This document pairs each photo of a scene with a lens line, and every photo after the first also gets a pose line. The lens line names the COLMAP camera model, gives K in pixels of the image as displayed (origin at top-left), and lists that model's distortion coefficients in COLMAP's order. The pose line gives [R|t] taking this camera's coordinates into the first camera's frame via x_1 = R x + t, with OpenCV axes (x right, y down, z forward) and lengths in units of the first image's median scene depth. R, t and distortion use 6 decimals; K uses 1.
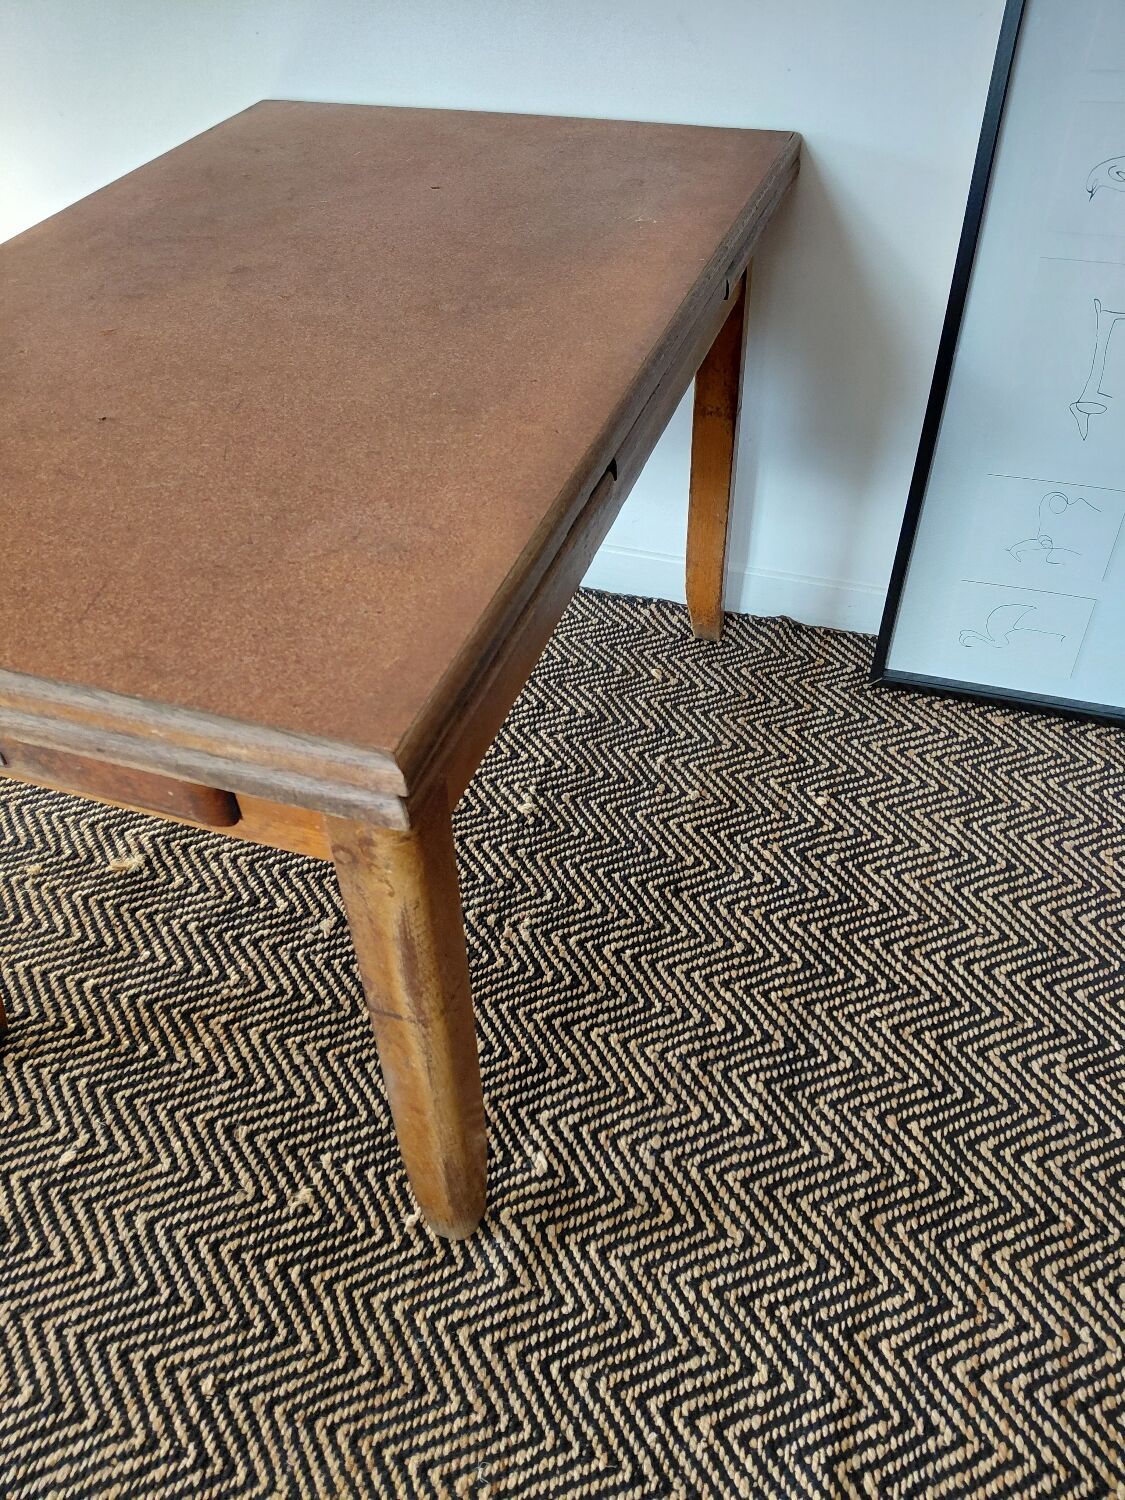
lens RADIAL K [[1060.6, 0, 588.8], [0, 1060.6, 747.2], [0, 0, 1]] dist [0.076081, -0.133081]
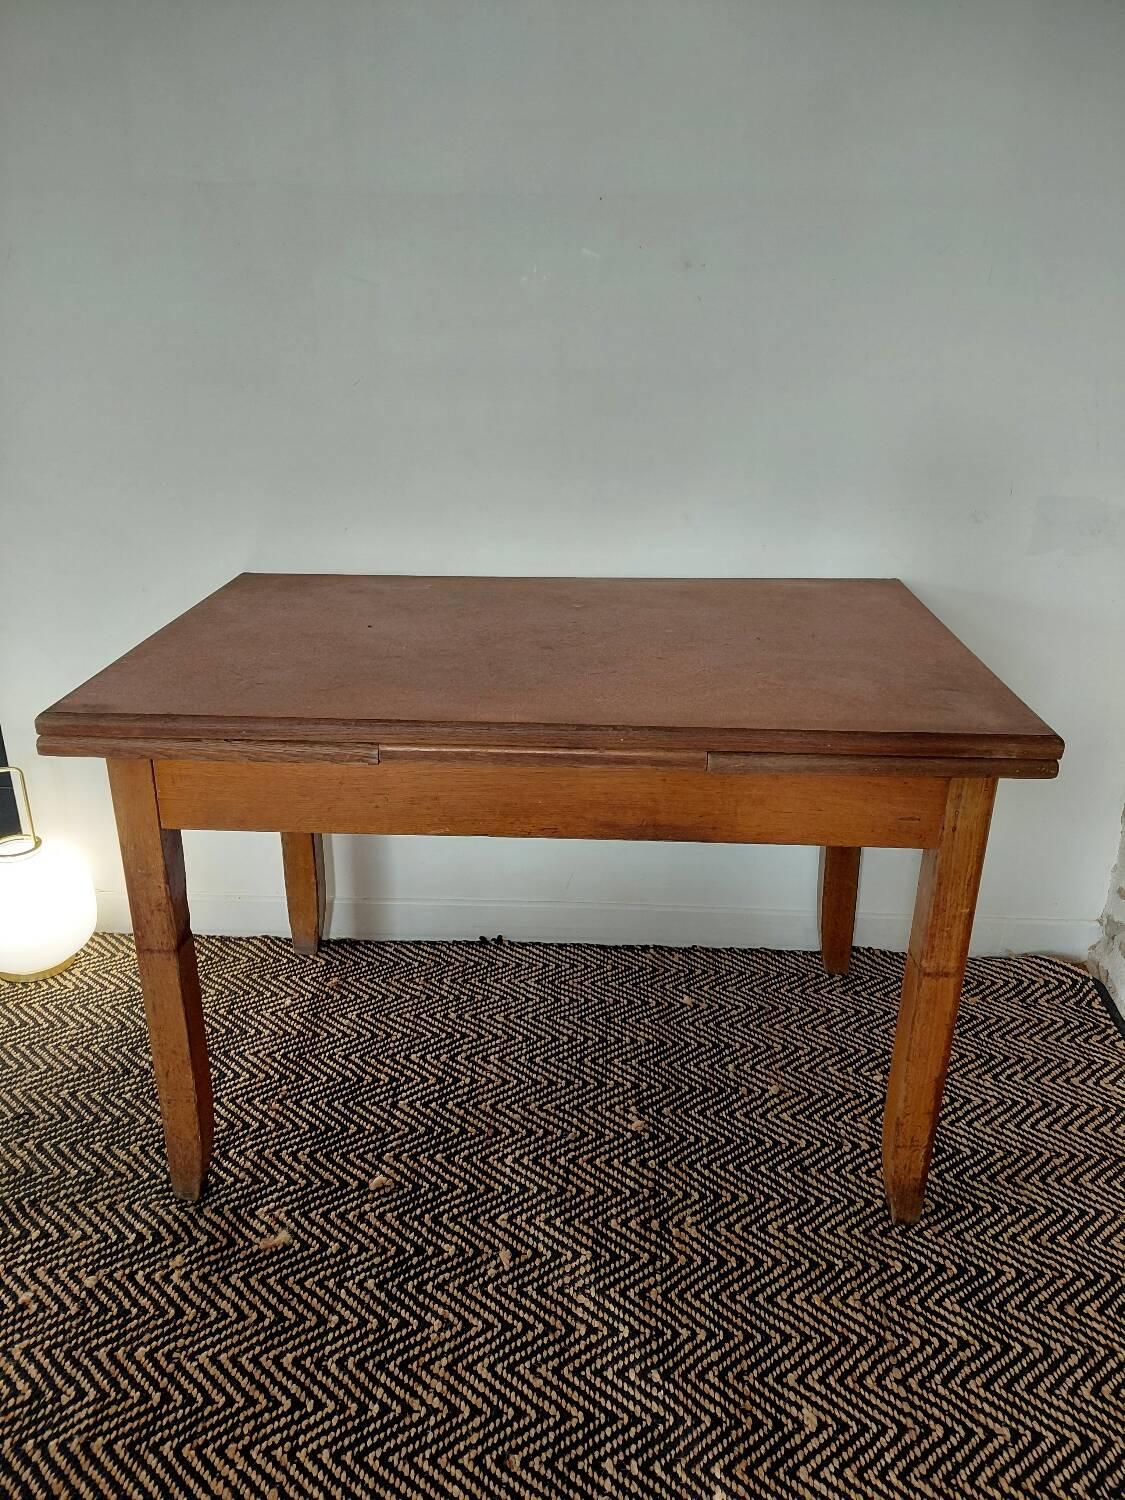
lens RADIAL K [[1113.0, 0, 589.2], [0, 1113.0, 751.7], [0, 0, 1]] dist [-0.048592, 0.024397]
pose [[0.959431, -0.065844, 0.274146, -0.483183], [0.167164, 0.915855, -0.365056, 0.139237], [-0.227042, 0.396073, 0.889707, -0.163123]]
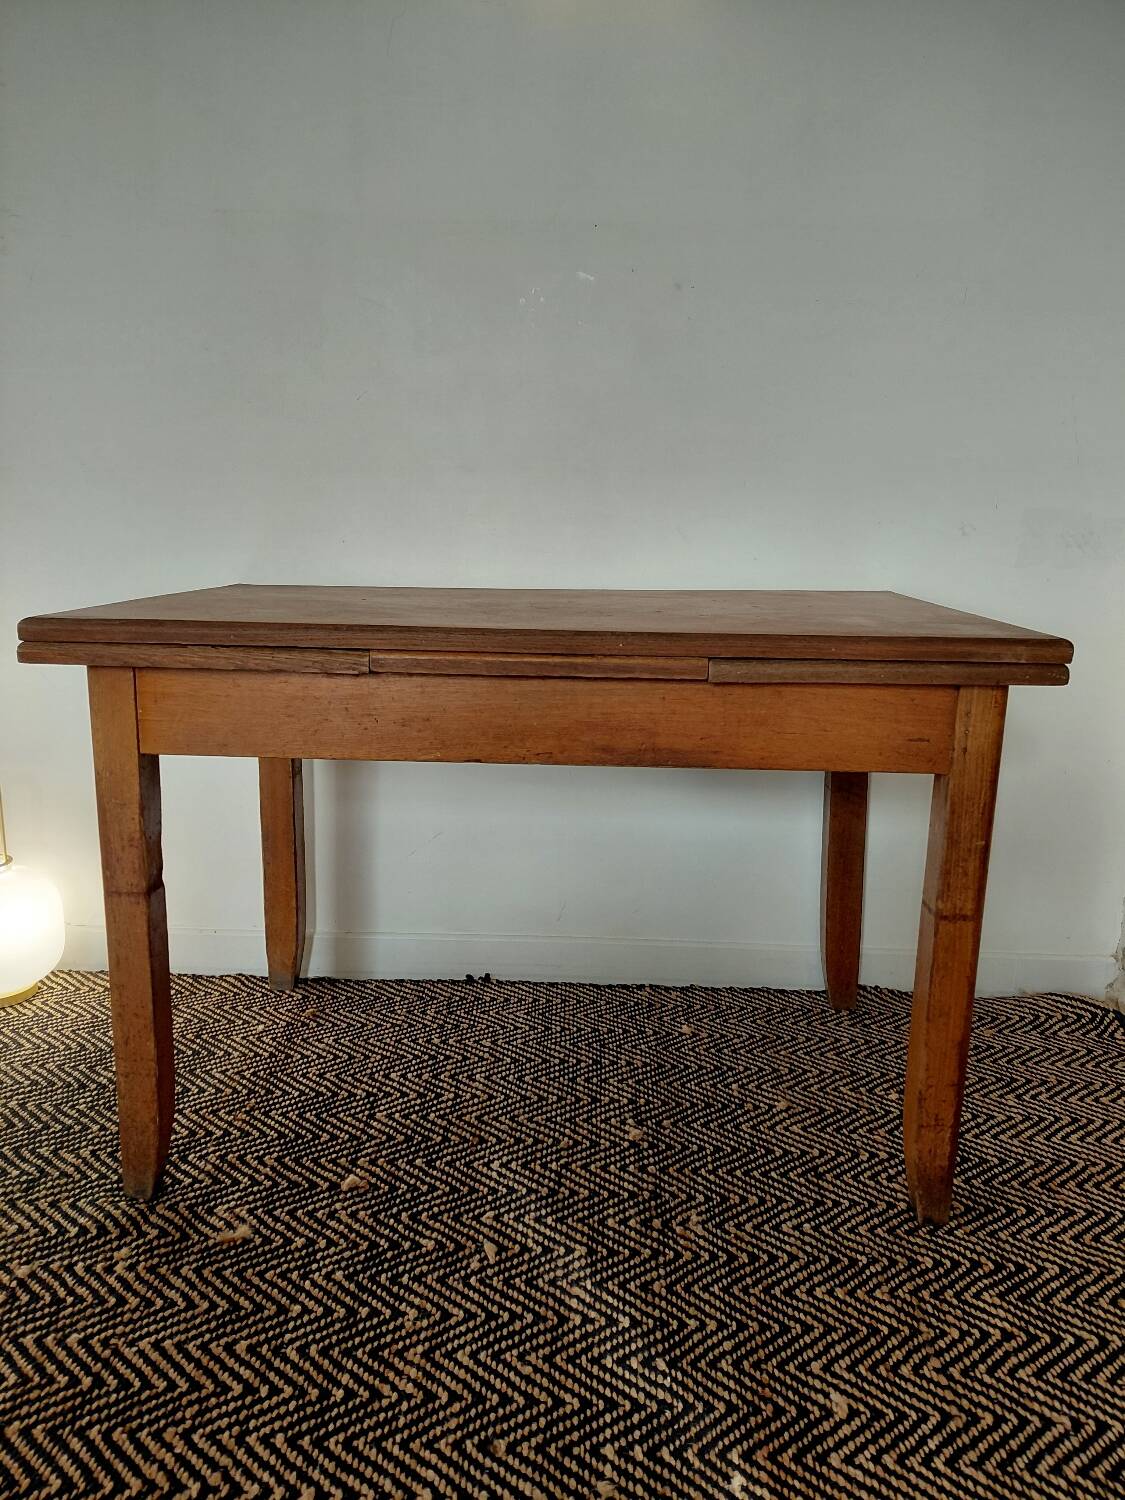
lens RADIAL K [[1113.6, 0, 584.5], [0, 1113.6, 756.7], [0, 0, 1]] dist [-0.051627, 0.038894]
pose [[0.957170, -0.012967, 0.289235, -0.495406], [0.167195, 0.840342, -0.515627, 0.354132], [-0.236370, 0.541901, 0.806519, -0.008543]]
